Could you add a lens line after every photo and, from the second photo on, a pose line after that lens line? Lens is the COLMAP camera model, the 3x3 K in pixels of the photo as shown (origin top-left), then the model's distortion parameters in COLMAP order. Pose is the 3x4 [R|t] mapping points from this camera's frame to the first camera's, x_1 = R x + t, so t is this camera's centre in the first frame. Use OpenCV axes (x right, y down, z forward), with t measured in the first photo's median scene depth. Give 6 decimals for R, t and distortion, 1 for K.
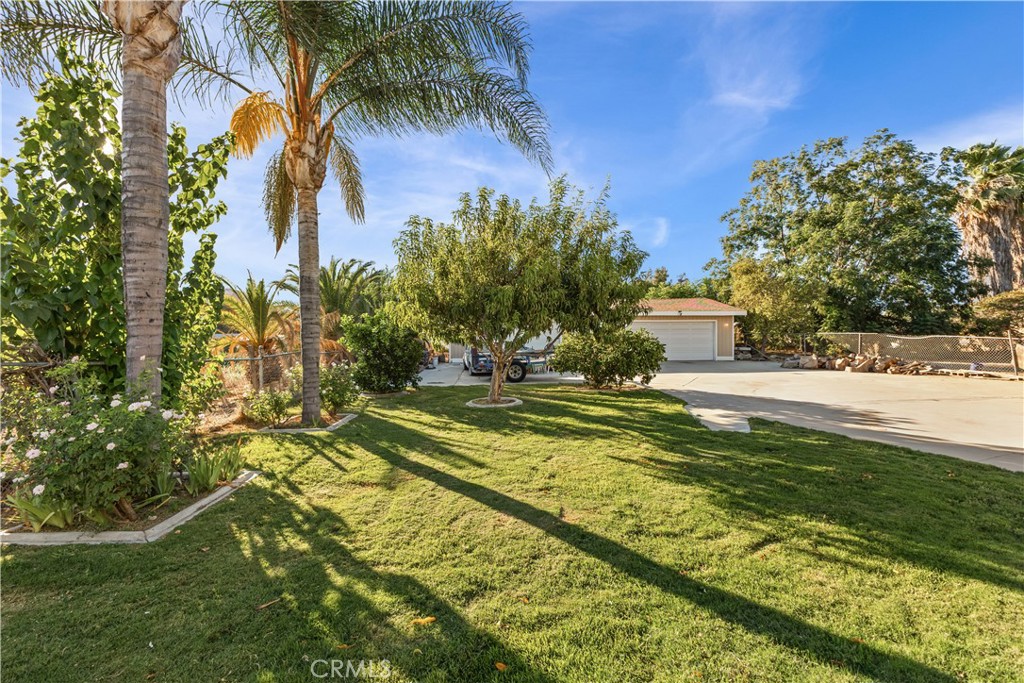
lens RADIAL K [[439.9, 0, 512.0], [0, 439.9, 341.5], [0, 0, 1]] dist [0.015467, -0.000148]
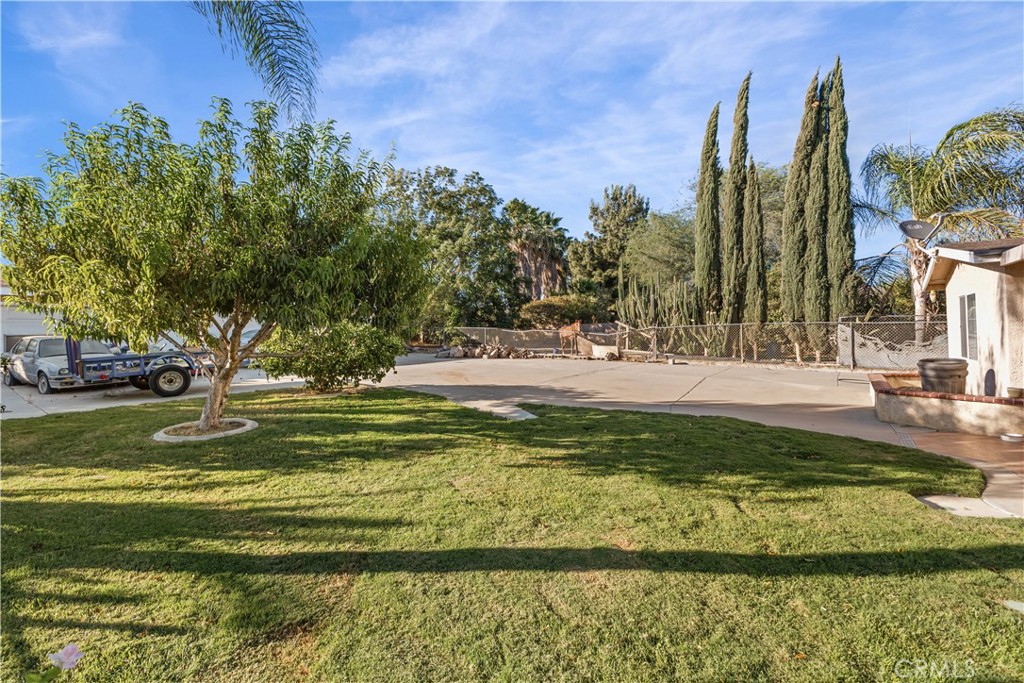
lens RADIAL K [[447.0, 0, 514.7], [0, 447.0, 316.1], [0, 0, 1]] dist [0.007901, -0.000064]
pose [[0.656169, 0.026984, 0.754131, -0.123027], [0.005744, 0.999153, -0.040749, 0.000414], [-0.754592, 0.031070, 0.655458, 0.109937]]
